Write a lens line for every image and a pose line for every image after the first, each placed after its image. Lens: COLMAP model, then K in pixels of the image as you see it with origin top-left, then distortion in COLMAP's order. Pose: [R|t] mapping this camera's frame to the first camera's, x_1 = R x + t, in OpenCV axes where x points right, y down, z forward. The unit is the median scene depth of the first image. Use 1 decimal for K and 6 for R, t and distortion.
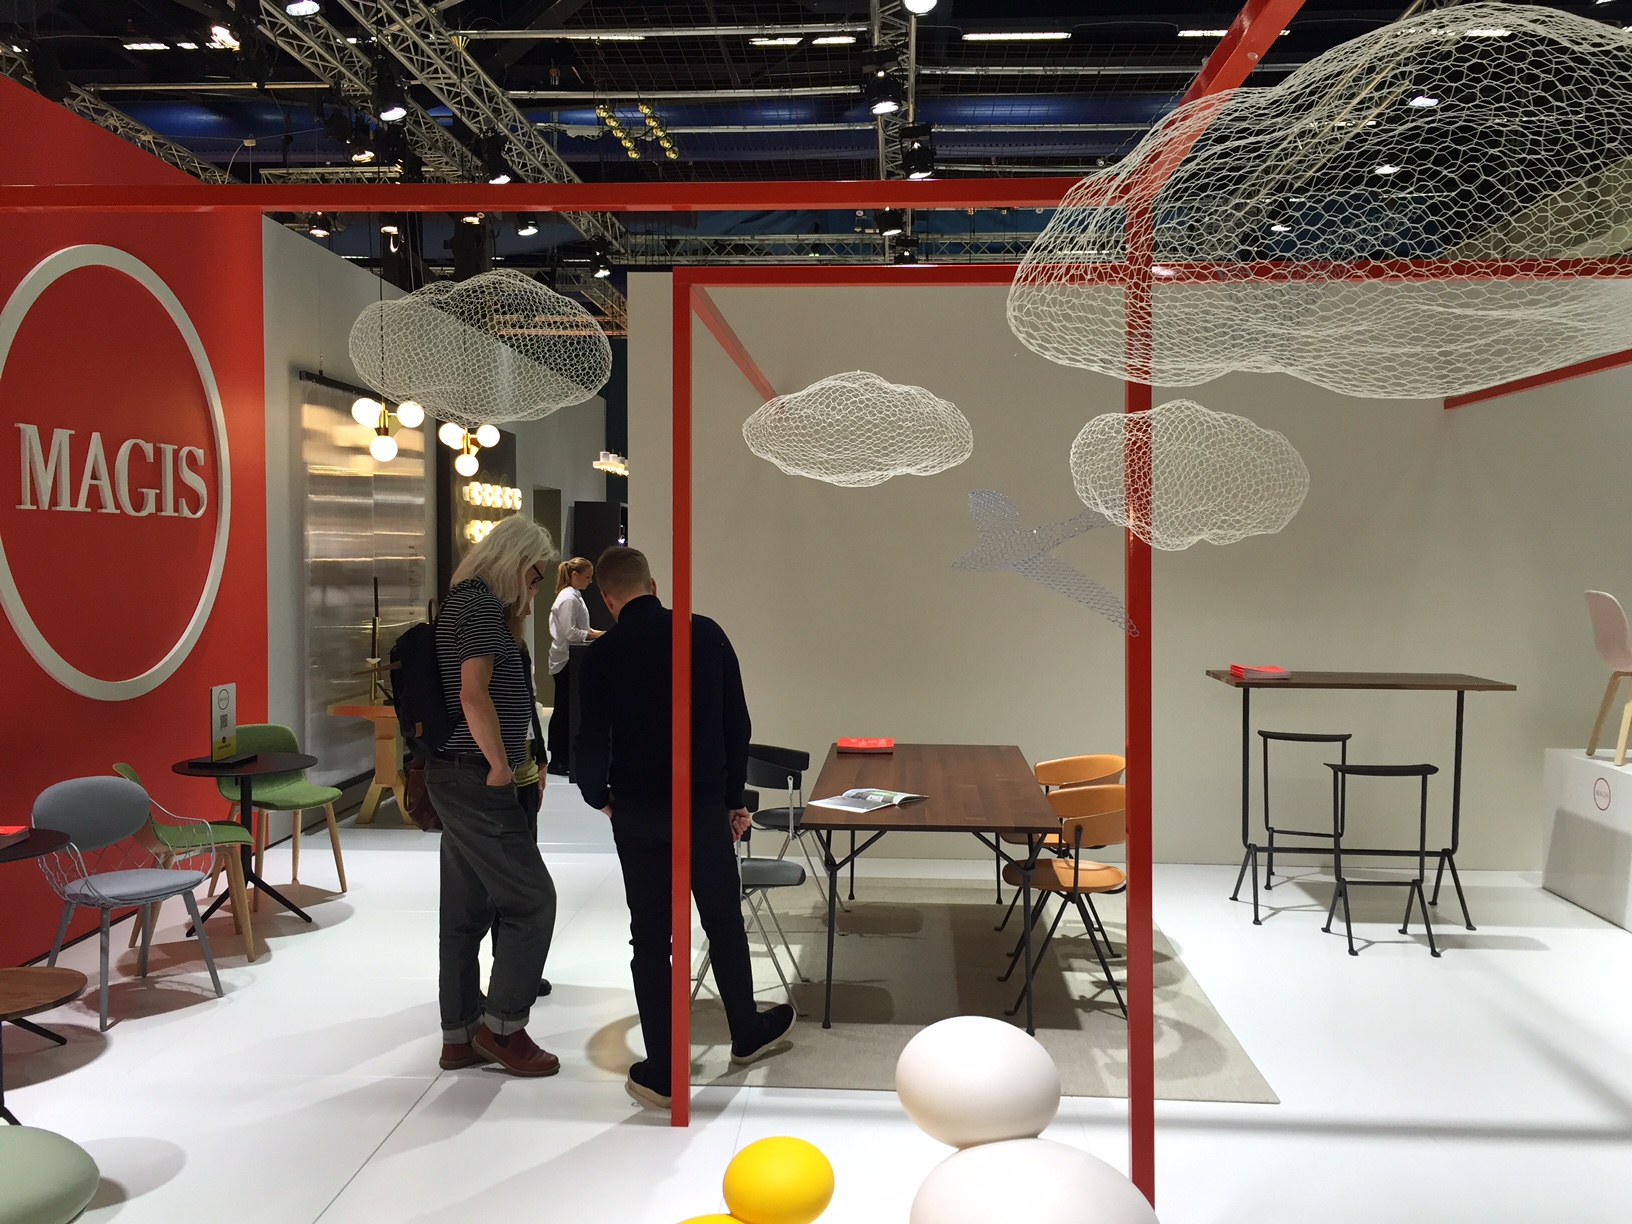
lens RADIAL K [[1395.8, 0, 814.6], [0, 1395.8, 606.7], [0, 0, 1]] dist [-0.013541, 0.004338]
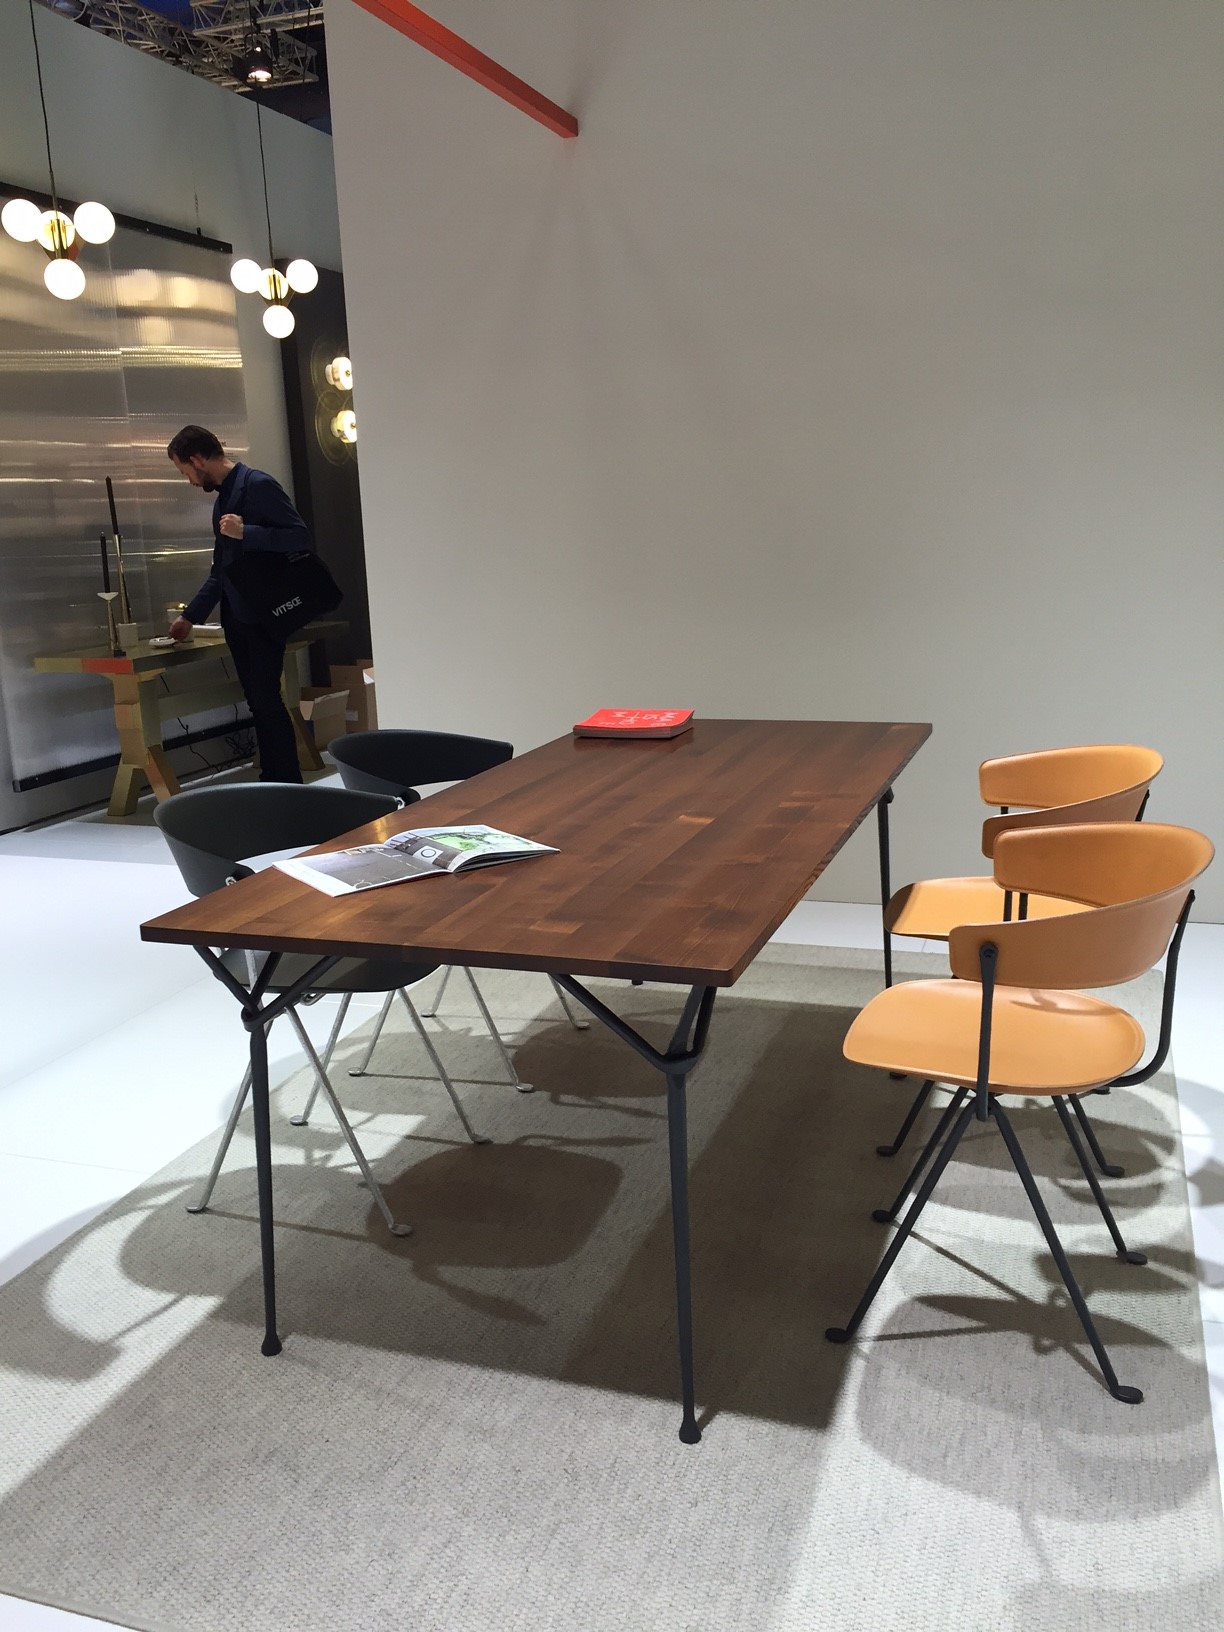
lens RADIAL K [[1395.8, 0, 611.8], [0, 1395.8, 822.3], [0, 0, 1]] dist [-0.013541, 0.004338]
pose [[0.956782, 0.032401, -0.288996, 0.152755], [0.020387, 0.983855, 0.177802, 0.032720], [0.290091, -0.176009, 0.940674, 0.391686]]
